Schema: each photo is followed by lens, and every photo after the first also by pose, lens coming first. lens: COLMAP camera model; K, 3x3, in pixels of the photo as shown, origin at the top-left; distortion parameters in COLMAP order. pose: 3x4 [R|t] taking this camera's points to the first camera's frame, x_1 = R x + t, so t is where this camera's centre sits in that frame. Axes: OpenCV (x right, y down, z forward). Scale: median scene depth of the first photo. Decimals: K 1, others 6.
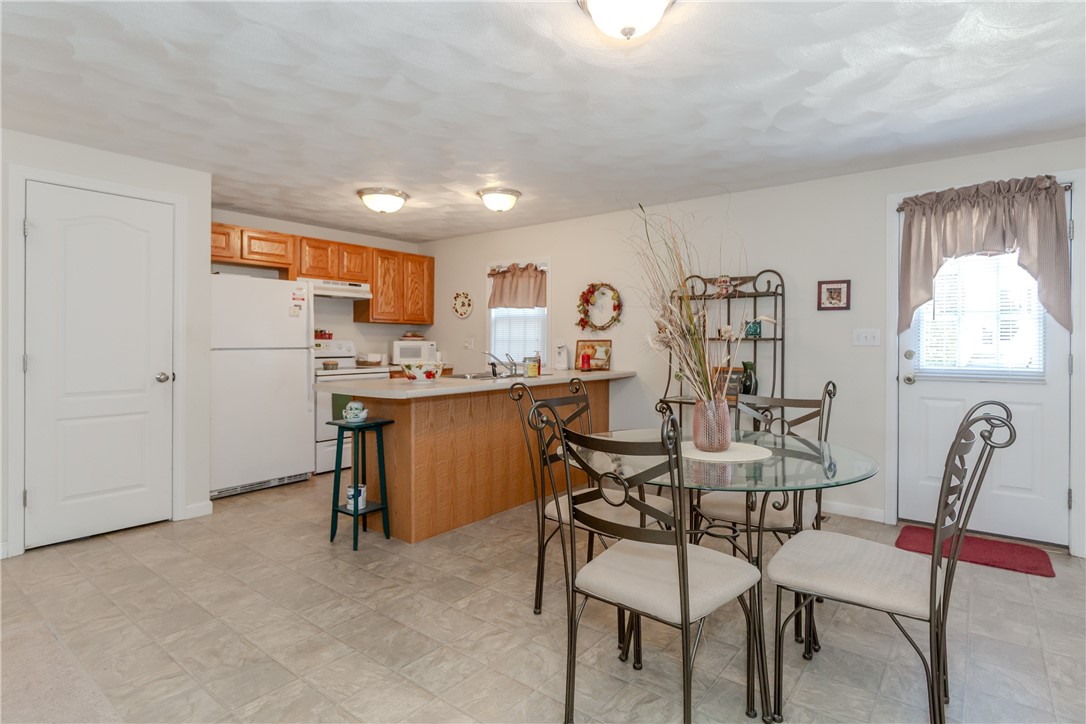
lens RADIAL K [[559.3, 0, 547.1], [0, 559.3, 342.6], [0, 0, 1]] dist [0.002085, 0.000039]
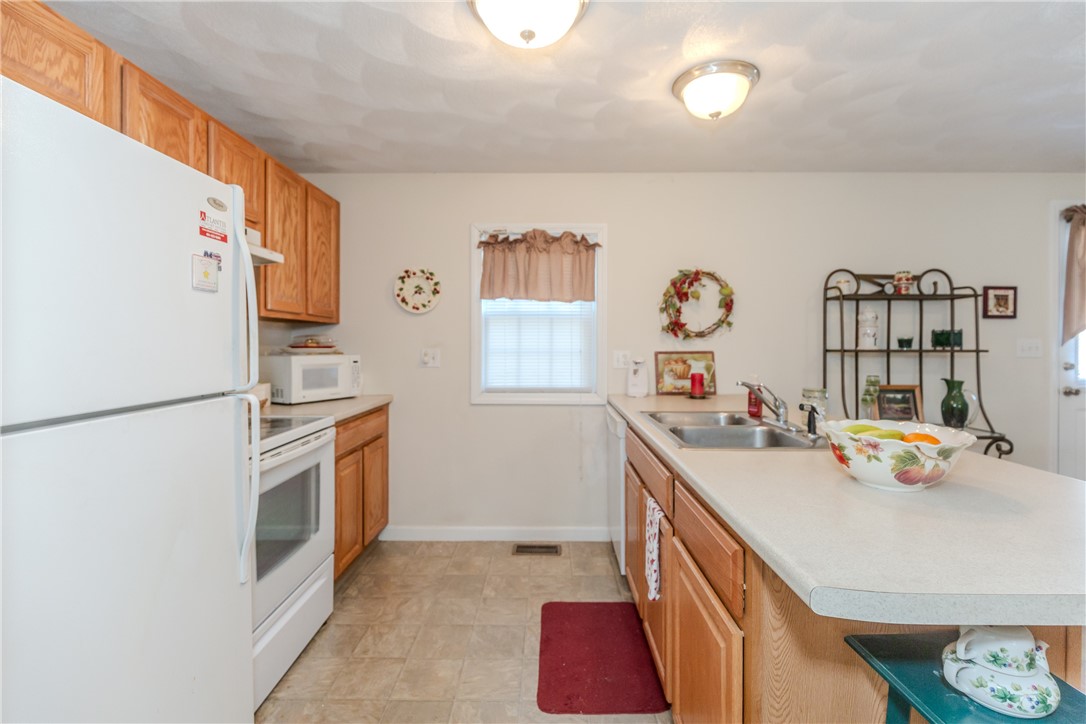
lens RADIAL K [[487.2, 0, 542.5], [0, 487.2, 346.5], [0, 0, 1]] dist [-0.001839, -0.000672]
pose [[0.796014, -0.008012, 0.605225, -0.420071], [0.003342, 0.999955, 0.008842, -0.016523], [-0.605268, -0.005016, 0.796006, 0.615018]]
